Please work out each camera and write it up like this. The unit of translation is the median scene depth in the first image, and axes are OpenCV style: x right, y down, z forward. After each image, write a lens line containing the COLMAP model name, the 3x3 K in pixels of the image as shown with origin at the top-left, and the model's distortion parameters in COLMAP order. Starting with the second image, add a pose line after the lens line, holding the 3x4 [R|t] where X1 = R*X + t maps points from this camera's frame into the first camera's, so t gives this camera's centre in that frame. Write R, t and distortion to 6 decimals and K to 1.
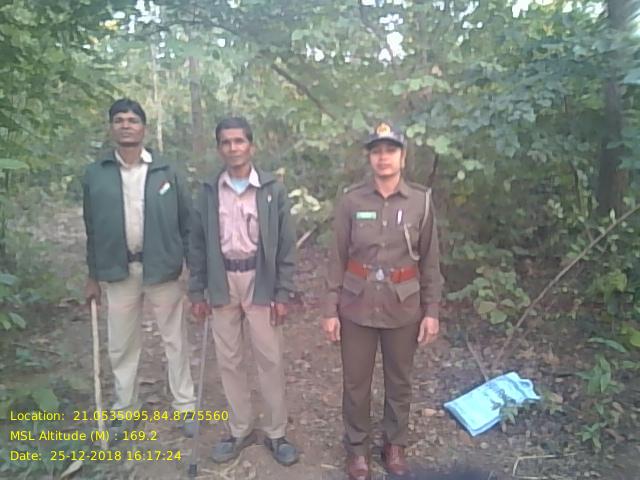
lens RADIAL K [[550.3, 0, 319.8], [0, 550.3, 250.3], [0, 0, 1]] dist [0.094745, -0.185404]
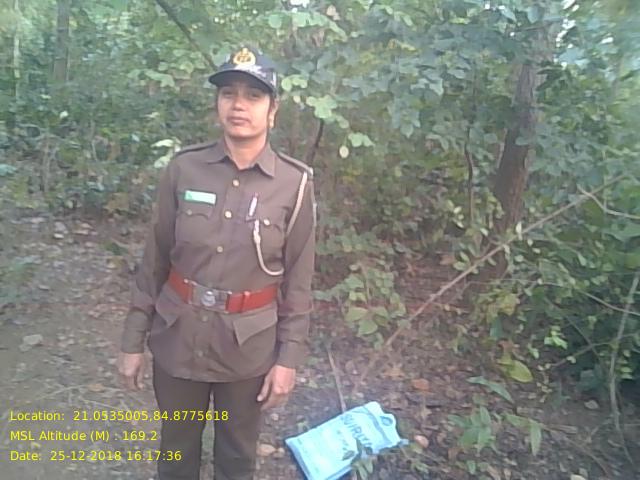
lens RADIAL K [[550.3, 0, 319.8], [0, 550.3, 250.3], [0, 0, 1]] dist [0.094745, -0.185404]
pose [[0.972711, 0.110484, 0.204025, 0.071778], [-0.123592, 0.990937, 0.052620, -0.031215], [-0.196363, -0.076400, 0.977550, 0.218709]]
